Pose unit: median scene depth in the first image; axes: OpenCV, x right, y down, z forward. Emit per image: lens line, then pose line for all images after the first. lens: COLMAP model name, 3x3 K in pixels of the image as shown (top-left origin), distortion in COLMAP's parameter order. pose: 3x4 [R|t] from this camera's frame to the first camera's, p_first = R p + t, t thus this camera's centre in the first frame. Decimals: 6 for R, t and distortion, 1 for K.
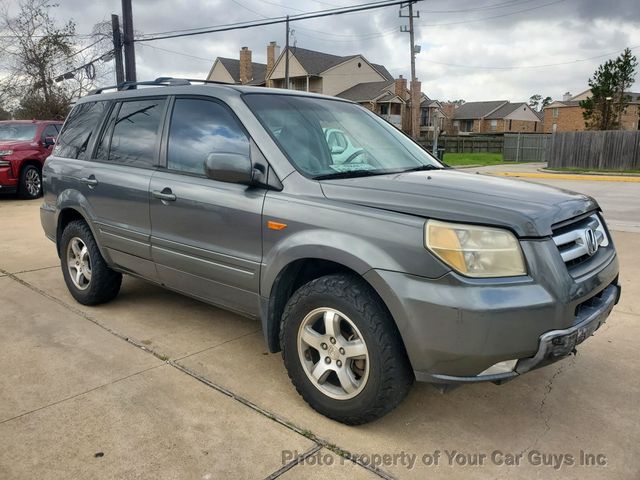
lens RADIAL K [[496.0, 0, 325.2], [0, 496.0, 251.6], [0, 0, 1]] dist [0.019281, 0.000819]
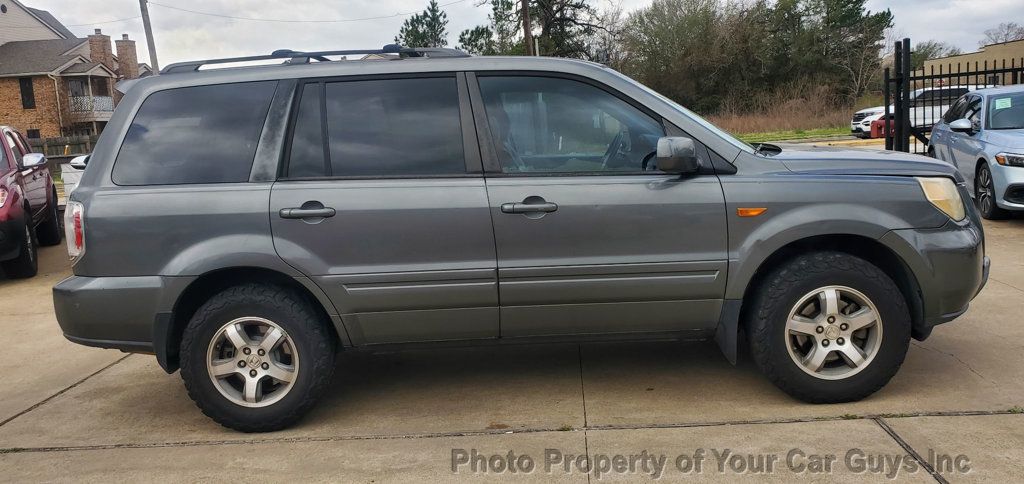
lens RADIAL K [[824.2, 0, 512.0], [0, 824.2, 242.0], [0, 0, 1]] dist [-0.004567, -0.003951]
pose [[0.773880, -0.145240, 0.616453, -1.039665], [0.198672, 0.979891, -0.018541, -0.043638], [-0.601364, 0.136820, 0.787173, 0.075216]]
